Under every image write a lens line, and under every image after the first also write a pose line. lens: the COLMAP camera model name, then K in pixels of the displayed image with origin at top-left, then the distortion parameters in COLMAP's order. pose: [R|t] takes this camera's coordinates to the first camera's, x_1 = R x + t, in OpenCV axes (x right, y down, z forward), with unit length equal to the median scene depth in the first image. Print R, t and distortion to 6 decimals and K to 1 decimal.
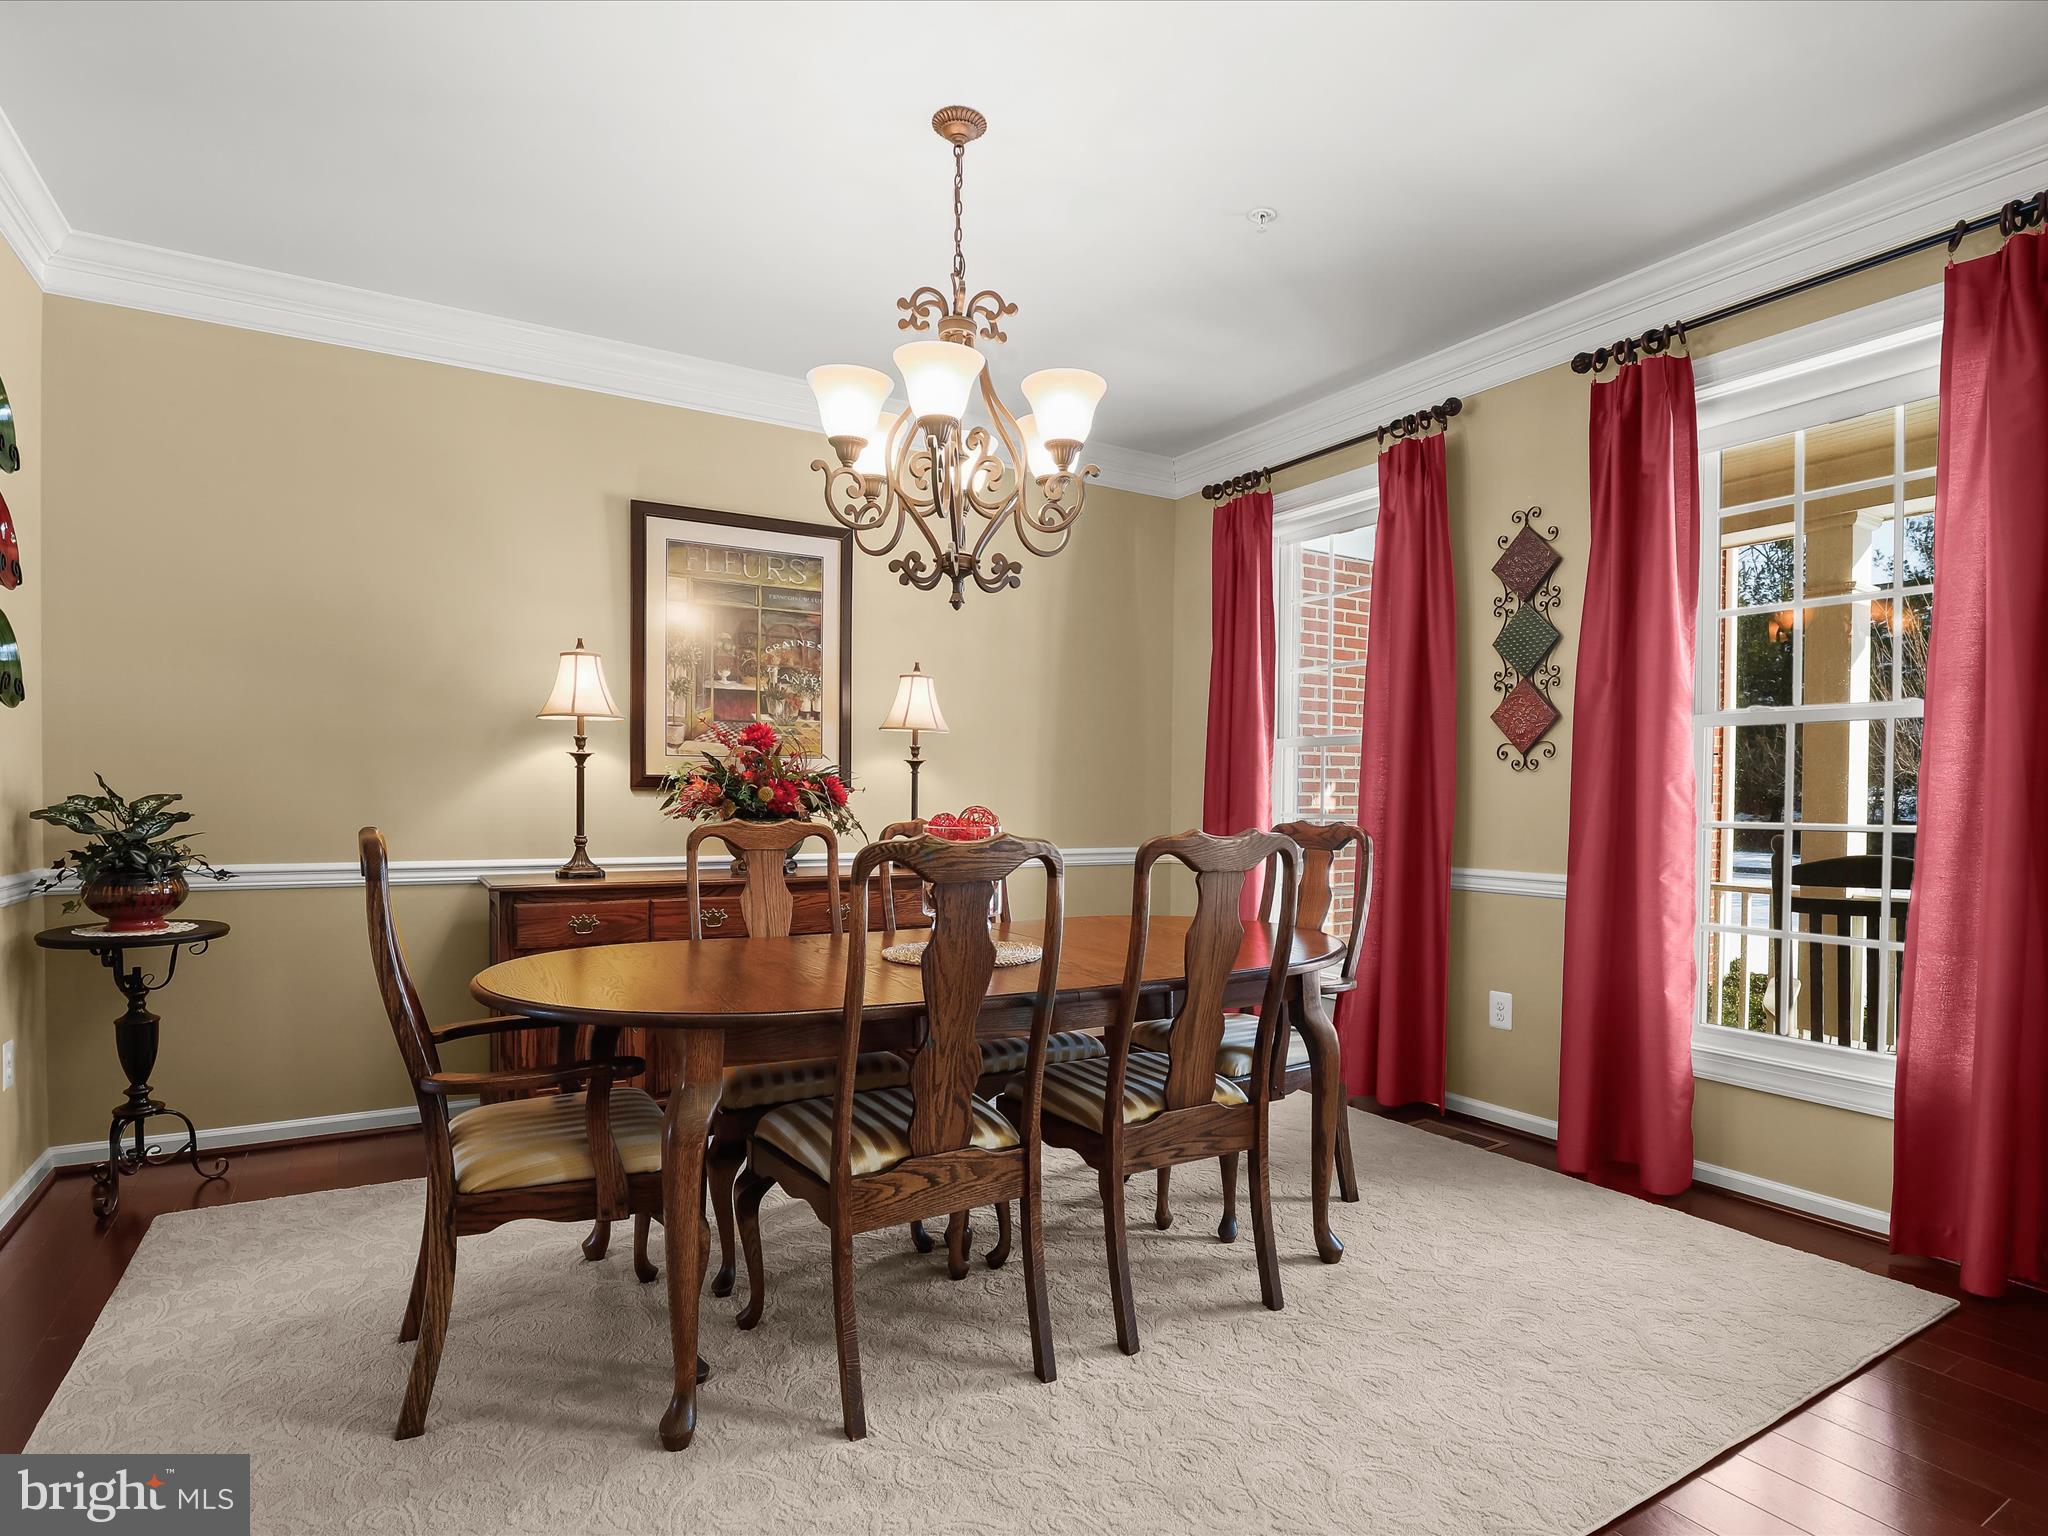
lens RADIAL K [[1104.8, 0, 1023.0], [0, 1104.8, 814.3], [0, 0, 1]] dist [-0.044619, 0.000191]
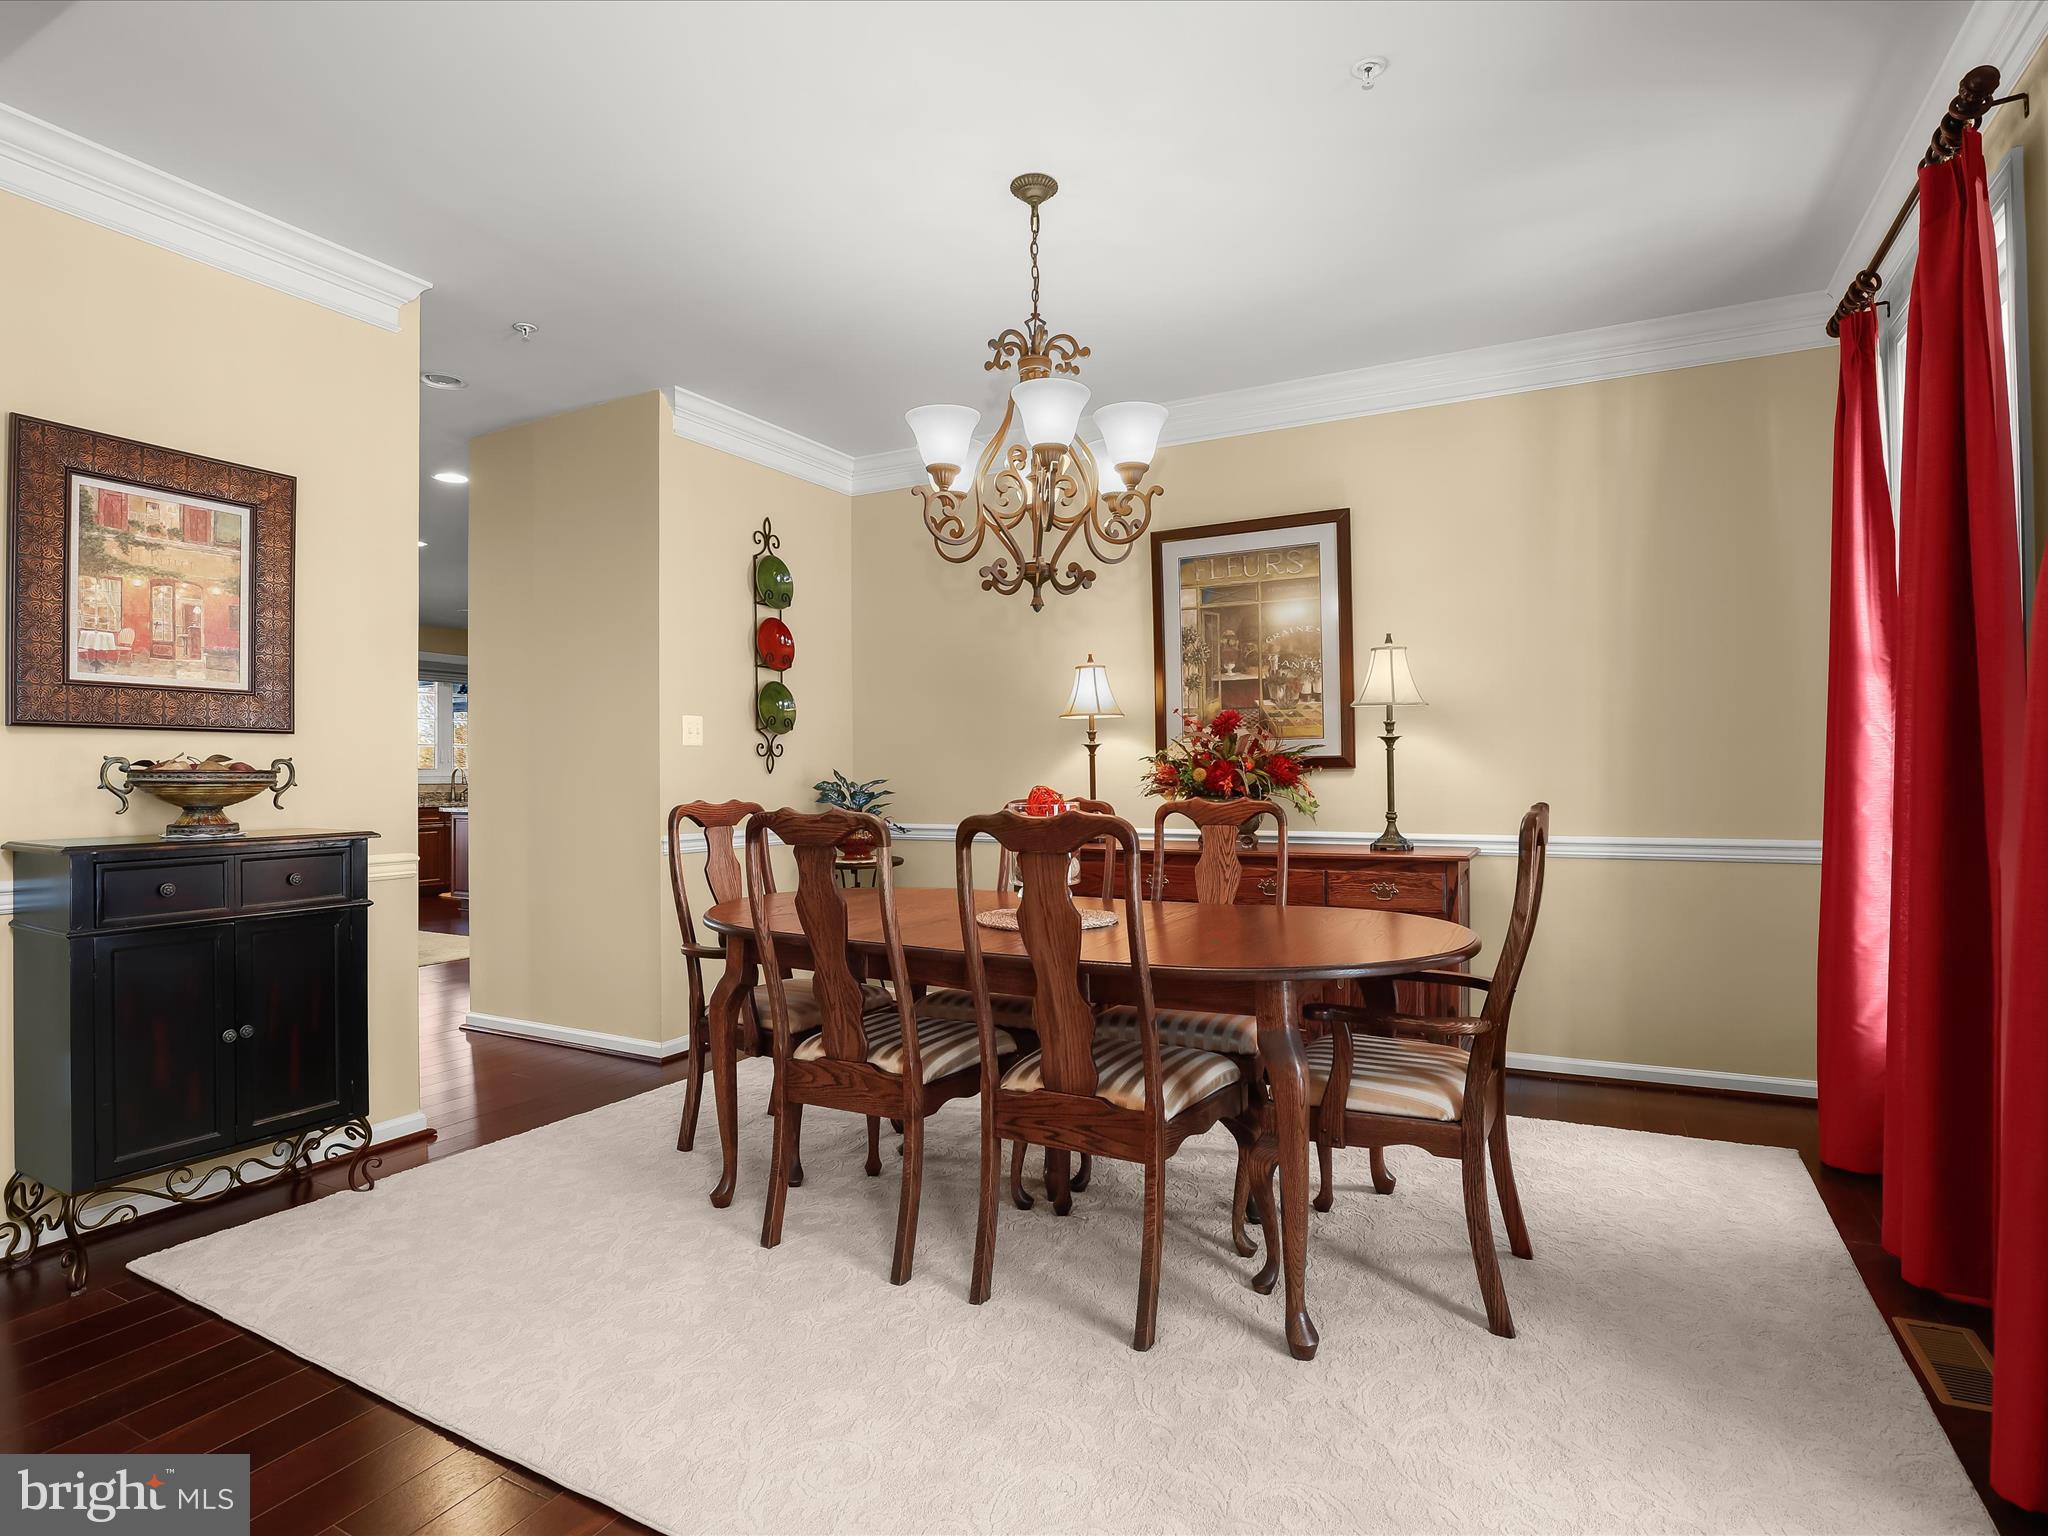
lens RADIAL K [[1046.1, 0, 1024.0], [0, 1046.1, 768.0], [0, 0, 1]] dist [-0.045406, -0.000020]
pose [[0.510357, -0.017984, -0.859775, 0.573578], [-0.001097, 0.999767, -0.021563, -0.002044], [0.859962, 0.011948, 0.510218, 0.302437]]
